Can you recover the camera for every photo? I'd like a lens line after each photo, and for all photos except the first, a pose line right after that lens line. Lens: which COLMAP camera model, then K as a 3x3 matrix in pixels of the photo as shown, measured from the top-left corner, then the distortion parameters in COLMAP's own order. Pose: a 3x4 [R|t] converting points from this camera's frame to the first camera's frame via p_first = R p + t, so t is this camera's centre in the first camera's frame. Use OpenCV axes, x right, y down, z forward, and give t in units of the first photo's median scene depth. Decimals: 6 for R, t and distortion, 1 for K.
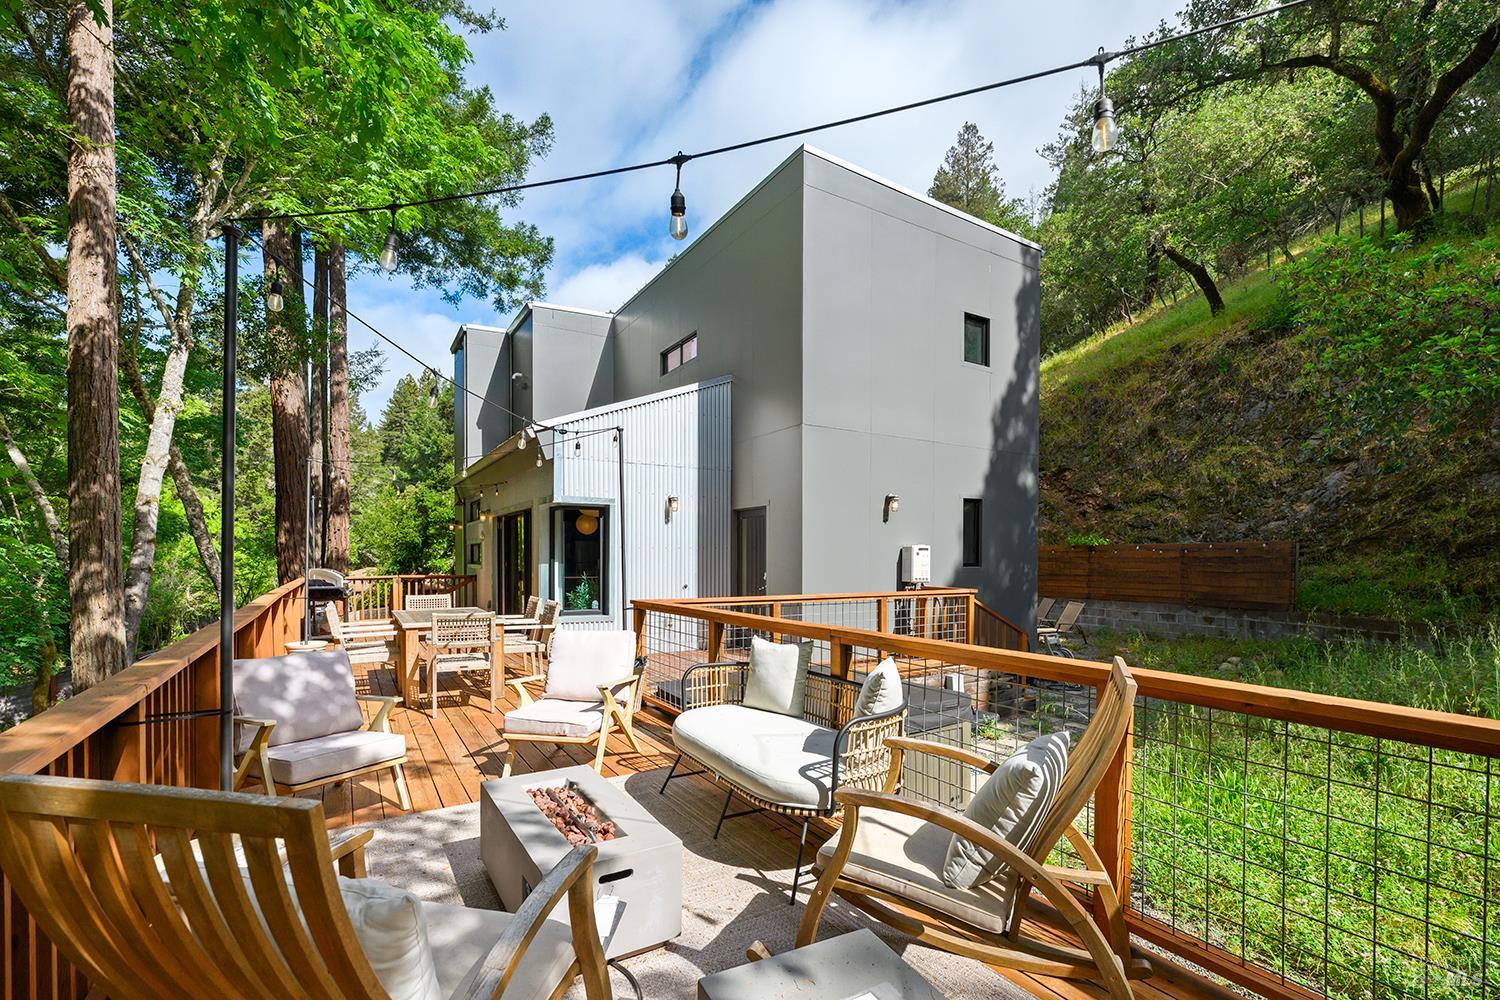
lens RADIAL K [[664.3, 0, 757.6], [0, 664.3, 572.6], [0, 0, 1]] dist [0.000598, 0.000238]
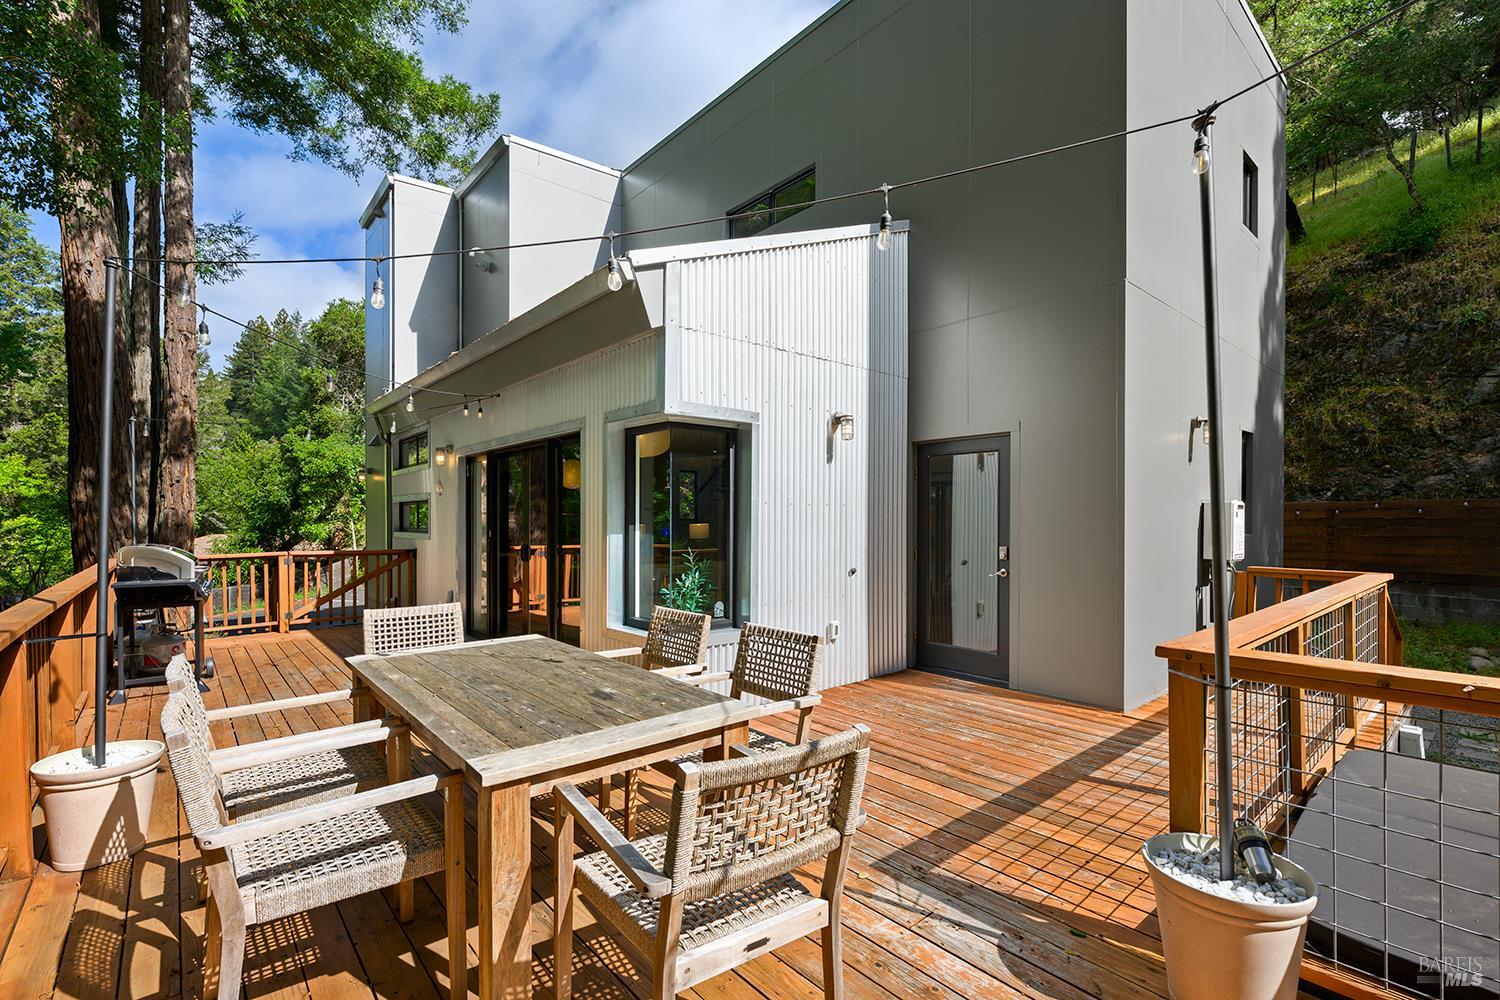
lens RADIAL K [[664.3, 0, 744.1], [0, 664.3, 526.5], [0, 0, 1]] dist [0.000598, 0.000238]
pose [[0.988829, -0.004322, 0.148993, -0.171916], [0.006375, 0.999891, -0.013306, -0.006658], [-0.148919, 0.014107, 0.988749, 0.262340]]
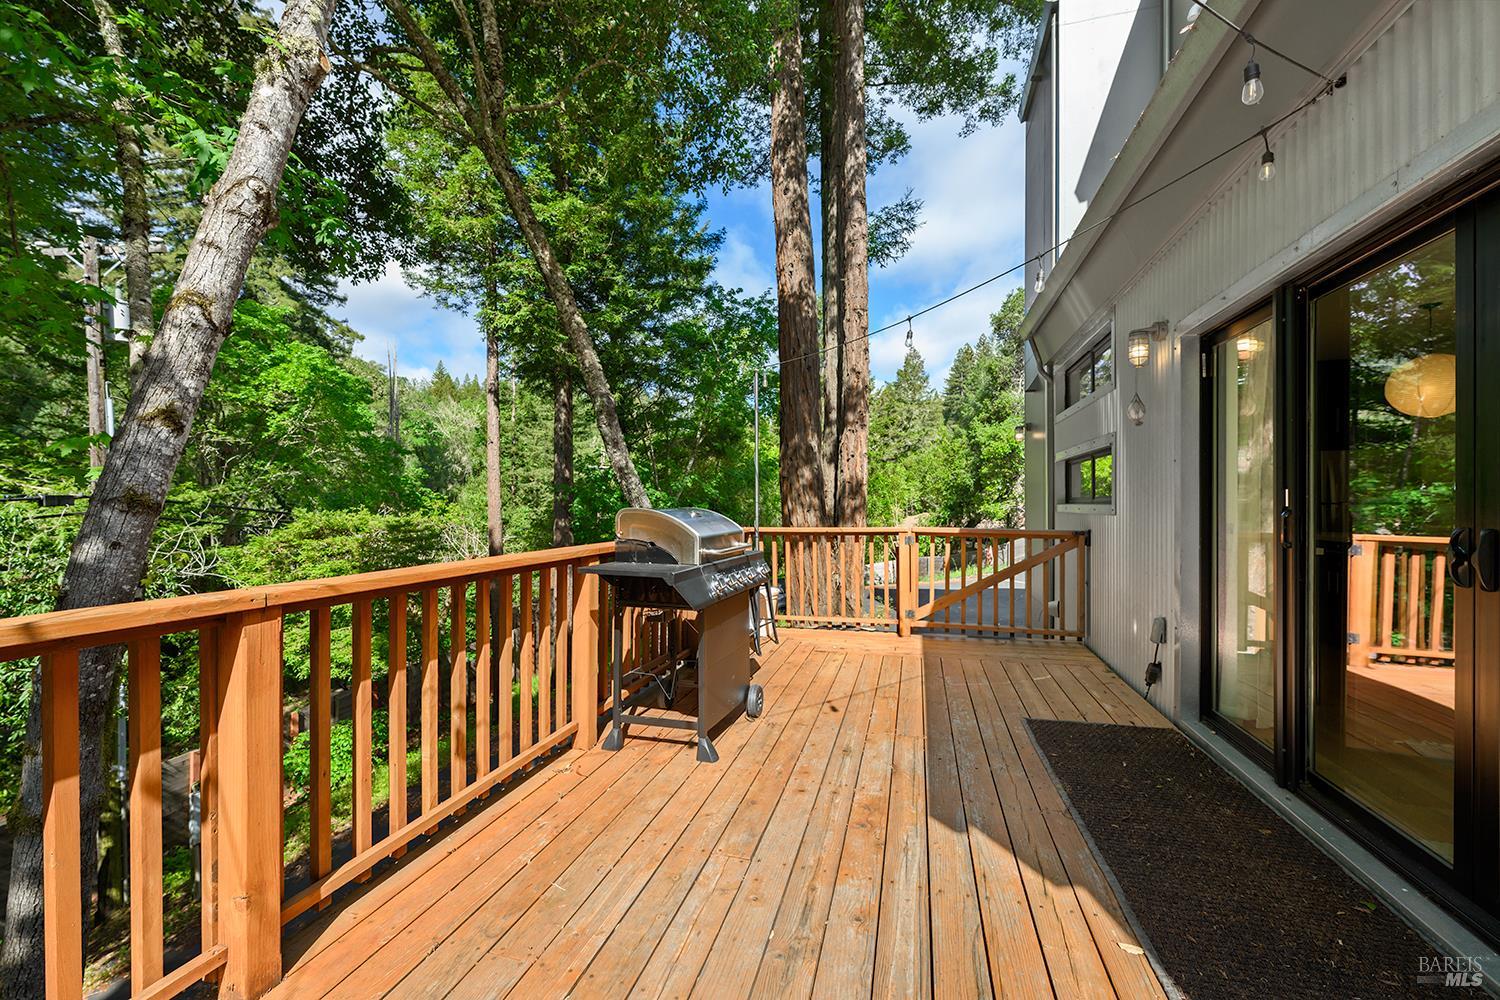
lens RADIAL K [[592.8, 0, 748.4], [0, 592.8, 502.0], [0, 0, 1]] dist [-0.010755, 0.000083]
pose [[0.669925, -0.004381, -0.742416, -0.252841], [-0.016876, 0.999634, -0.021127, -0.002384], [0.742237, 0.026683, 0.669606, 0.520027]]
